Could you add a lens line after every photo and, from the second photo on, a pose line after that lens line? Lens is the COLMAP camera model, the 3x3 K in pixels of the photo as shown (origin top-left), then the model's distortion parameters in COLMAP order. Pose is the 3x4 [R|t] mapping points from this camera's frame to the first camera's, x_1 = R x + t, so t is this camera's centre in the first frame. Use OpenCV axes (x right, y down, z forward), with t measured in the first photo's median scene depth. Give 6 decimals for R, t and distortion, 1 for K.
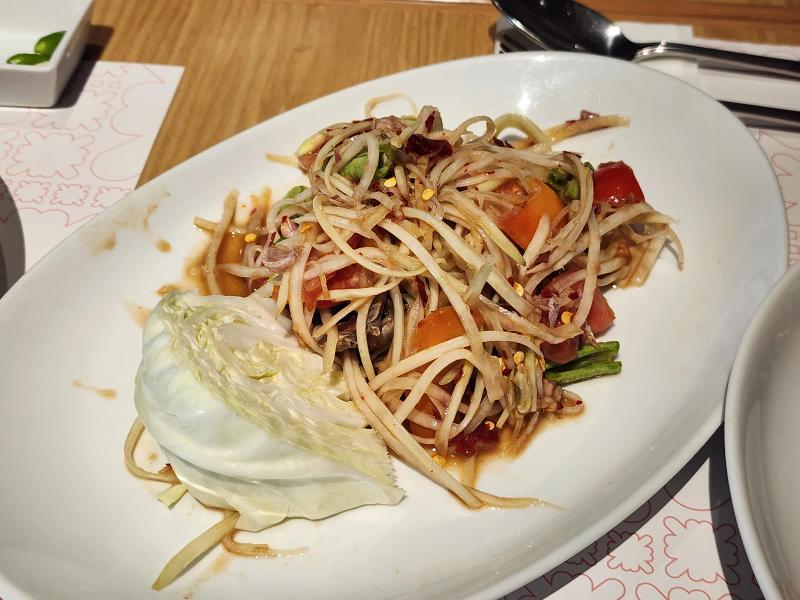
lens RADIAL K [[1049.3, 0, 400.0], [0, 1049.3, 300.0], [0, 0, 1]] dist [0.006339, 0.012609]
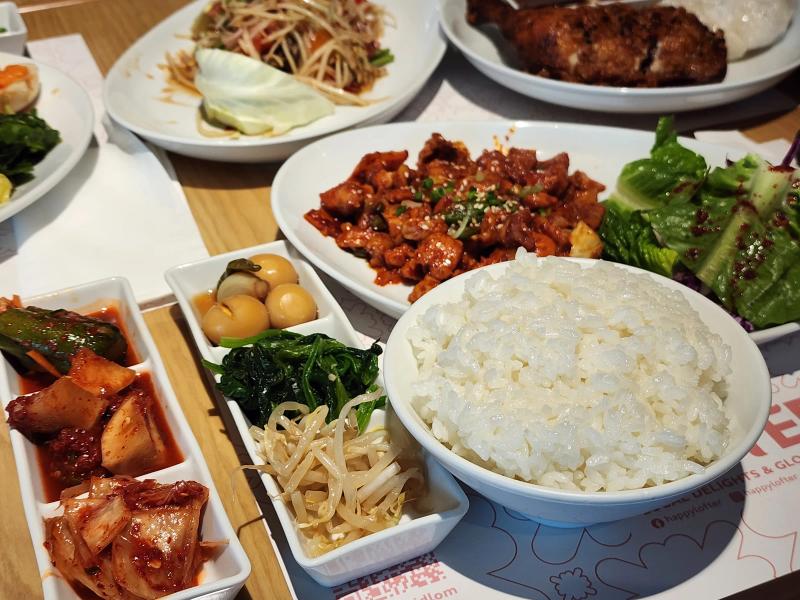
lens RADIAL K [[1049.3, 0, 400.0], [0, 1049.3, 300.0], [0, 0, 1]] dist [0.006339, 0.012609]
pose [[0.863384, -0.309984, 0.398092, -0.835074], [0.373950, 0.922831, -0.092439, 0.771044], [-0.338717, 0.228677, 0.912676, -0.893553]]
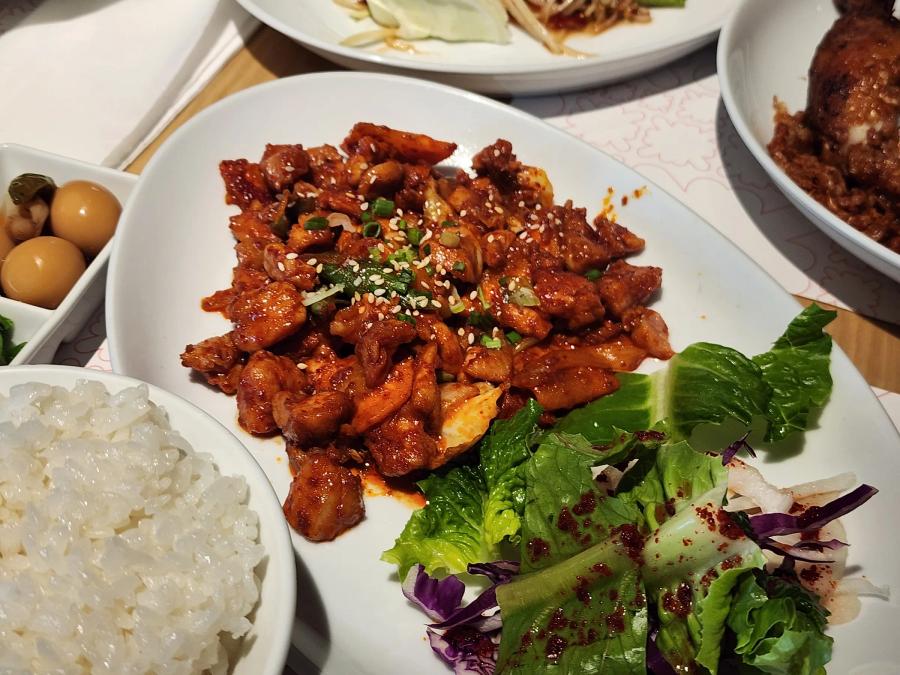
lens RADIAL K [[1180.4, 0, 450.0], [0, 1180.4, 337.5], [0, 0, 1]] dist [0.006339, 0.012609]
pose [[0.975996, 0.182913, -0.118216, 0.185547], [-0.179659, 0.983006, 0.037706, 0.530663], [0.123104, -0.015562, 0.992272, -0.629111]]
